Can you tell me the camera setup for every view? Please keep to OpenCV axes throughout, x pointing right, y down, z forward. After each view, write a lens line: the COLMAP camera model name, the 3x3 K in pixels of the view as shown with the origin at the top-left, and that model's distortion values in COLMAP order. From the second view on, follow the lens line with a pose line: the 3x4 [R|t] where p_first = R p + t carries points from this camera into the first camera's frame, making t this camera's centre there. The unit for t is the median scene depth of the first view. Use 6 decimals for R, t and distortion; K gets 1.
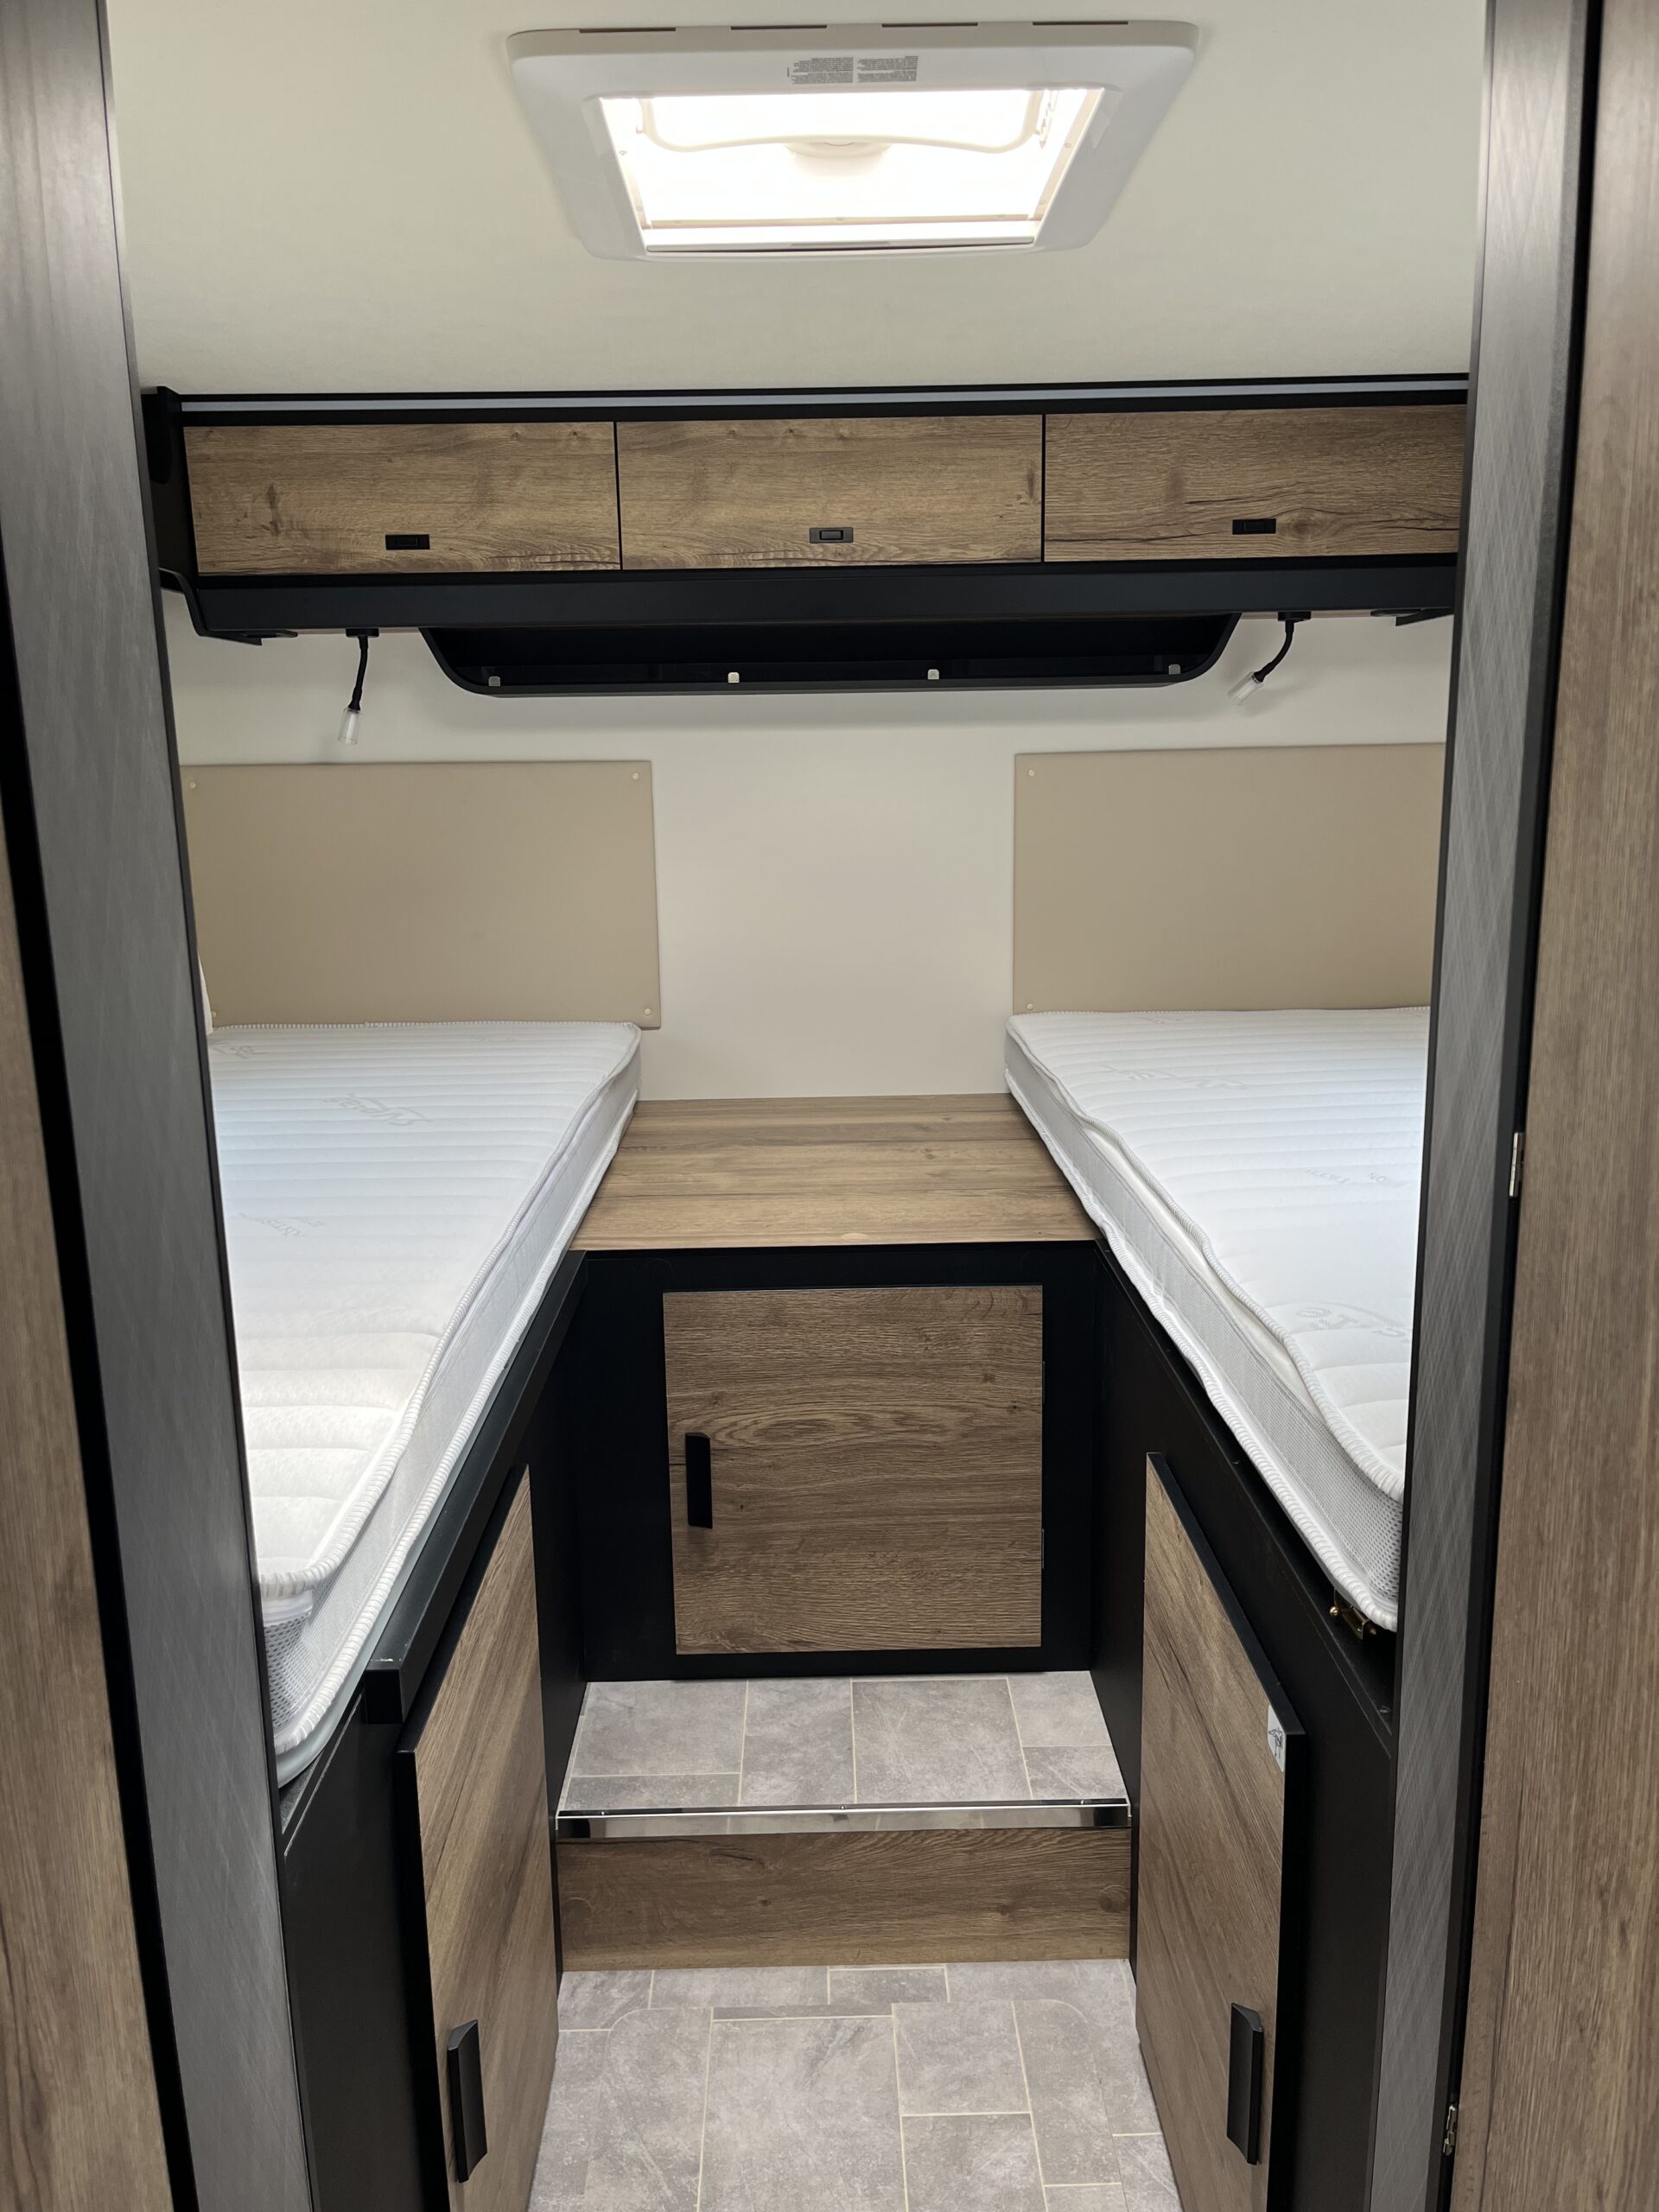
lens RADIAL K [[1656.5, 0, 823.3], [0, 1656.5, 1113.0], [0, 0, 1]] dist [0.061225, -0.092437]
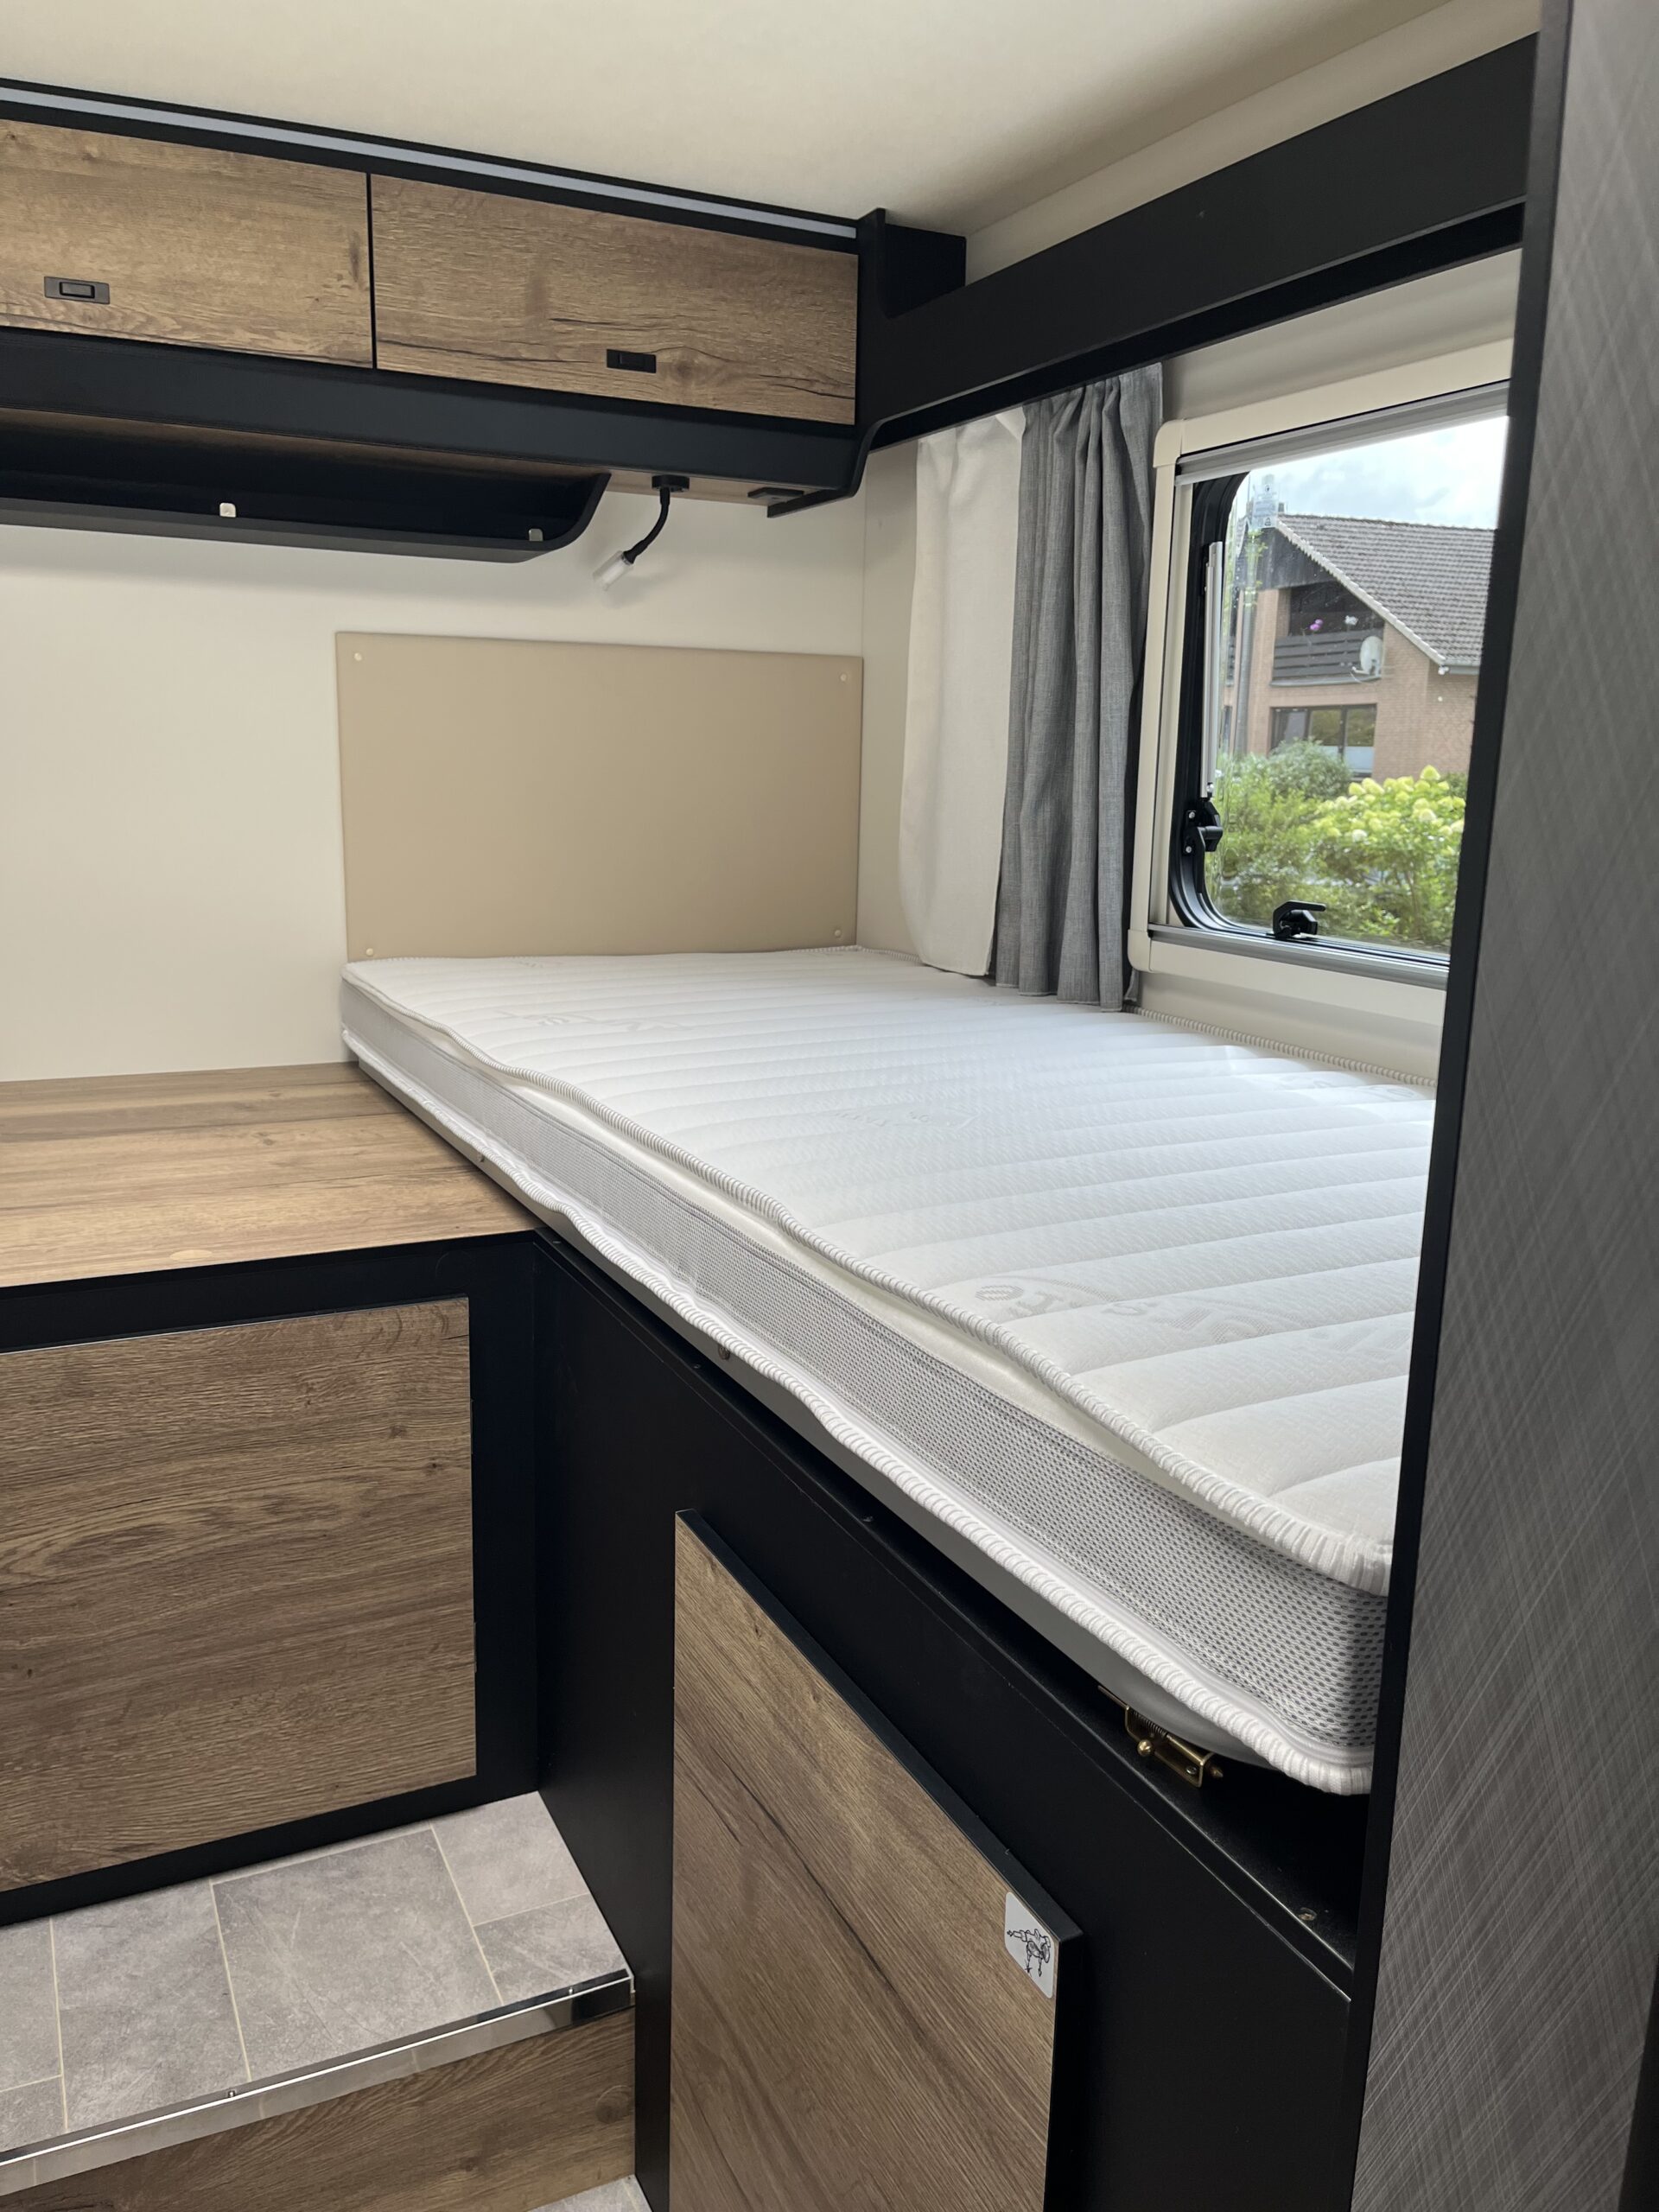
lens RADIAL K [[1679.7, 0, 812.3], [0, 1679.7, 1106.1], [0, 0, 1]] dist [0.072829, -0.104862]
pose [[0.905414, -0.049334, 0.421654, -0.040377], [0.050782, 0.998679, 0.007803, 0.019455], [-0.421482, 0.014347, 0.906723, 0.236658]]
